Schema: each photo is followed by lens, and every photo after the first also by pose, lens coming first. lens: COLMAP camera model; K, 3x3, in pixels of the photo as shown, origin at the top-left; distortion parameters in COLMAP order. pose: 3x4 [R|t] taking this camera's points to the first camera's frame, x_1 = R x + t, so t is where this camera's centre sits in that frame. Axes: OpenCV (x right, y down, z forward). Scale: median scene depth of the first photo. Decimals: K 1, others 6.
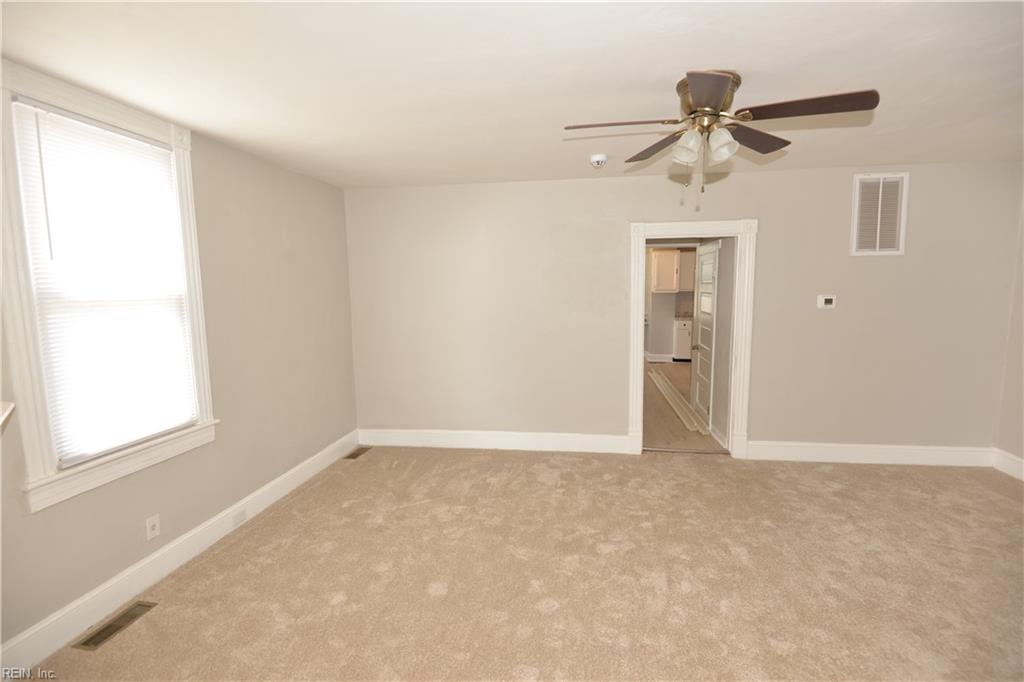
lens RADIAL K [[470.6, 0, 514.2], [0, 470.6, 340.6], [0, 0, 1]] dist [-0.017604, -0.000236]
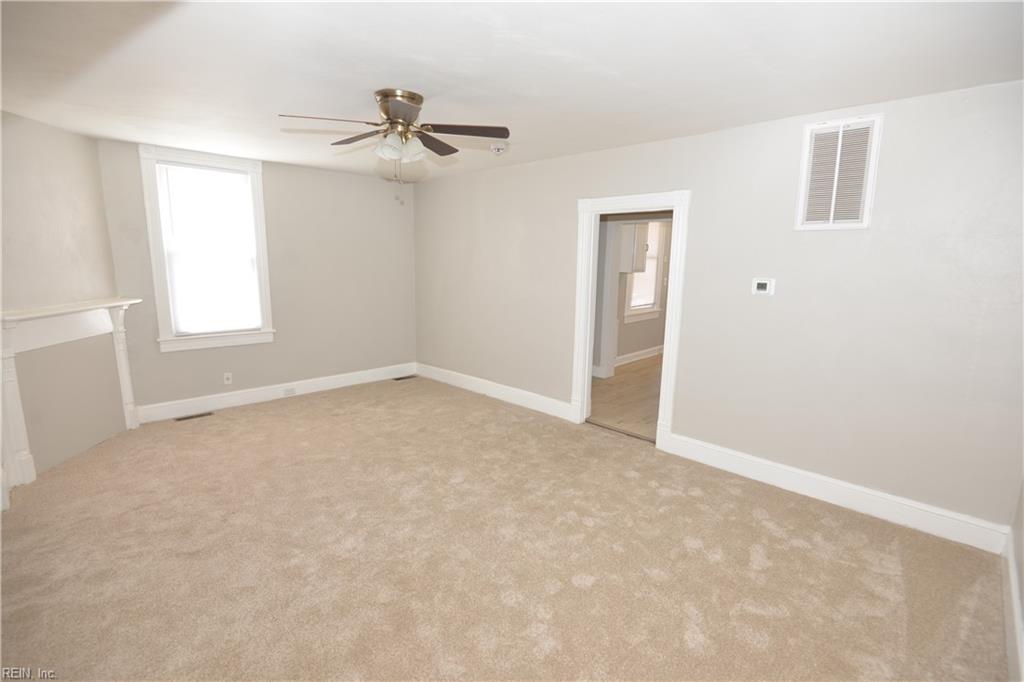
lens RADIAL K [[470.6, 0, 514.6], [0, 470.6, 339.4], [0, 0, 1]] dist [-0.017604, -0.000236]
pose [[0.813532, 0.124831, -0.567964, 0.830918], [-0.096682, 0.992129, 0.079574, -0.014899], [0.573427, -0.009824, 0.819197, 0.074442]]
